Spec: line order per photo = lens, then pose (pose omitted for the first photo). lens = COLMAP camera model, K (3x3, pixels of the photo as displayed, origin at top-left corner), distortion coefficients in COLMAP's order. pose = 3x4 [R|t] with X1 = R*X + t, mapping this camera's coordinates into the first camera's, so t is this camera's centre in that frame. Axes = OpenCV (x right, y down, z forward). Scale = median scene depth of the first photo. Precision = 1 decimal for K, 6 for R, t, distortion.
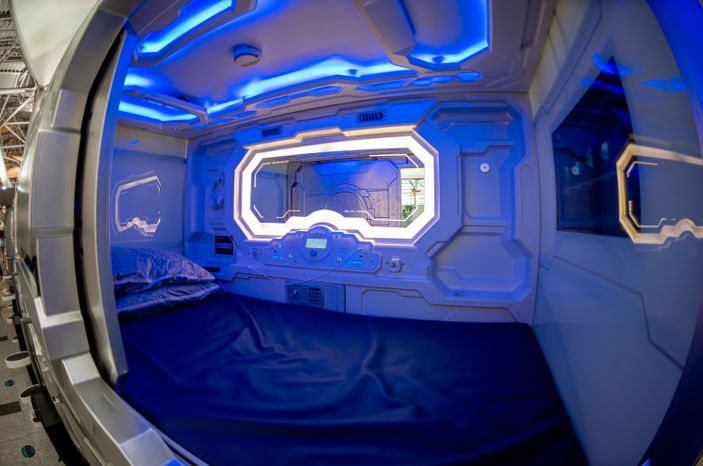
lens RADIAL K [[309.2, 0, 351.4], [0, 309.2, 236.7], [0, 0, 1]] dist [-0.306405, 0.082182]
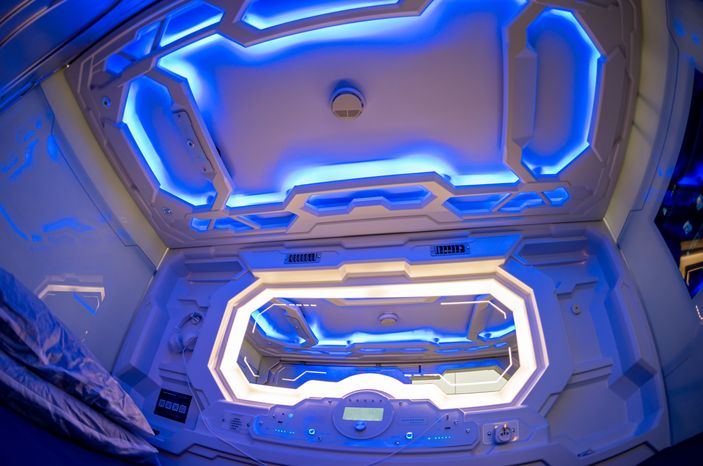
lens RADIAL K [[337.7, 0, 348.0], [0, 337.7, 235.8], [0, 0, 1]] dist [-0.309409, 0.082480]
pose [[0.976065, 0.202734, 0.078717, -0.256033], [-0.084112, 0.685688, -0.723019, 0.209560], [-0.200556, 0.699093, 0.686328, 0.380213]]
